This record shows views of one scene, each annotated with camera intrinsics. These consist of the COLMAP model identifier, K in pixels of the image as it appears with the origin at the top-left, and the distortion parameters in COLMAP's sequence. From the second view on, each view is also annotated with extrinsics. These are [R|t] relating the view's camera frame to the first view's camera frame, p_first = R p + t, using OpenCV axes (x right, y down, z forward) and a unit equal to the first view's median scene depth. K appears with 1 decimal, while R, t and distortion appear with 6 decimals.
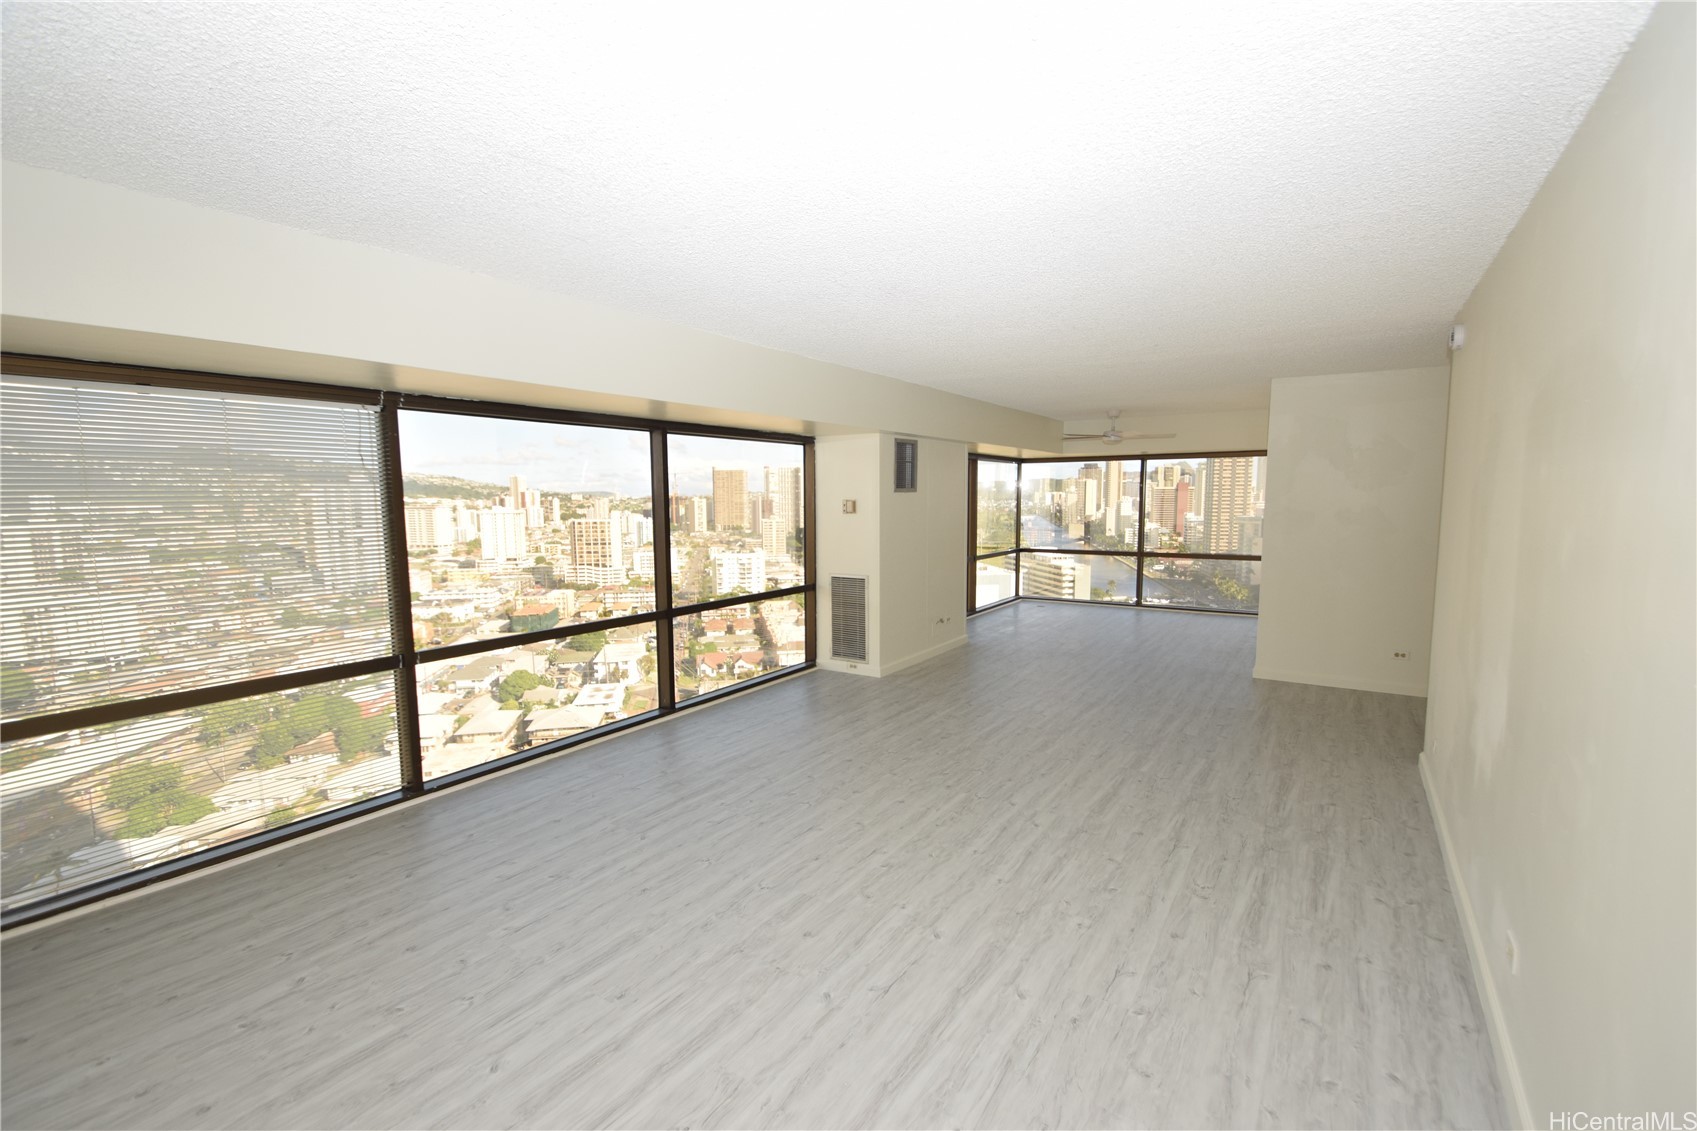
lens RADIAL K [[757.0, 0, 858.3], [0, 757.0, 579.6], [0, 0, 1]] dist [0.020853, -0.019042]
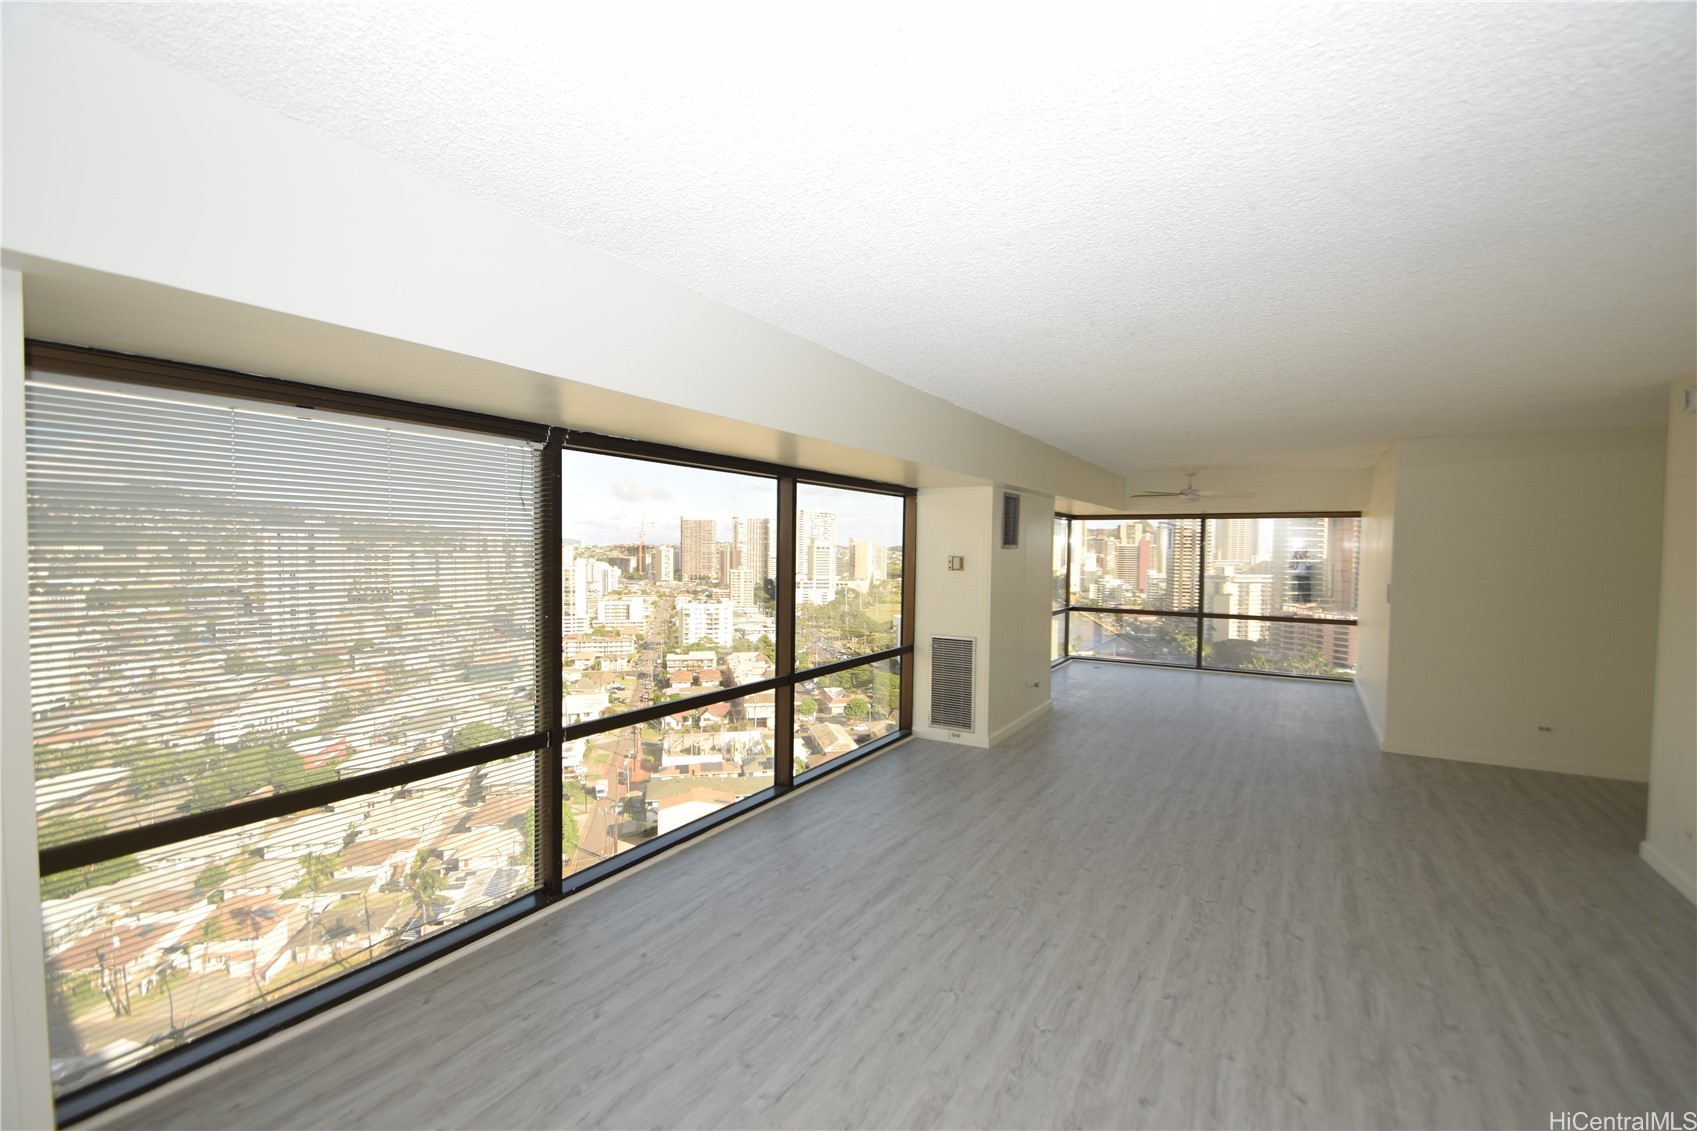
lens RADIAL K [[757.0, 0, 858.3], [0, 757.0, 579.6], [0, 0, 1]] dist [0.020853, -0.019042]
pose [[0.998869, 0.015569, 0.044933, -0.165349], [-0.012456, 0.997557, -0.068735, -0.009622], [-0.045893, 0.068098, 0.996623, 0.069829]]
